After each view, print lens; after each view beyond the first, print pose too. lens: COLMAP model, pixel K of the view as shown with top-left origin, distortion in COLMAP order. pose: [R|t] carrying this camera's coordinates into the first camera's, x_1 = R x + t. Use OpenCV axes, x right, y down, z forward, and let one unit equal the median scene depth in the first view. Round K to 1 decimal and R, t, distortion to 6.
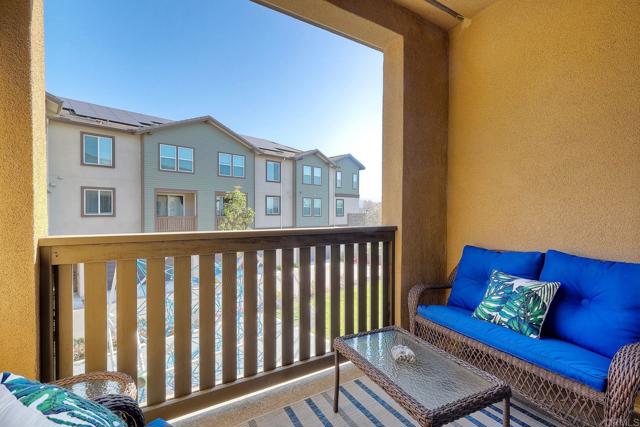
lens RADIAL K [[283.7, 0, 318.7], [0, 283.7, 214.0], [0, 0, 1]] dist [0.001447, -0.000717]
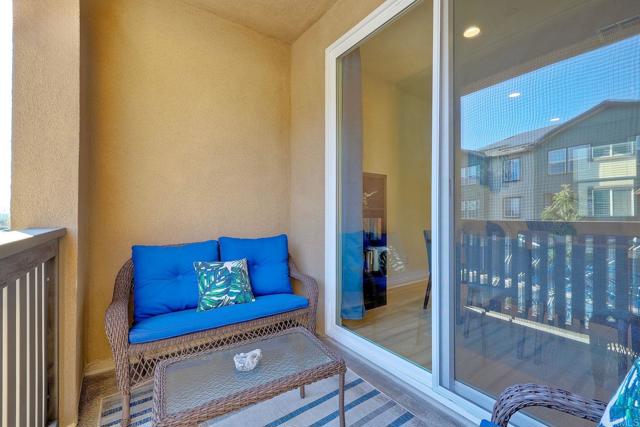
lens RADIAL K [[283.7, 0, 320.1], [0, 283.7, 210.3], [0, 0, 1]] dist [0.001447, -0.000717]
pose [[-0.064284, -0.005737, 0.997915, -0.525847], [0.011284, 0.999915, 0.006475, 0.005419], [-0.997868, 0.011676, -0.064213, 0.694508]]
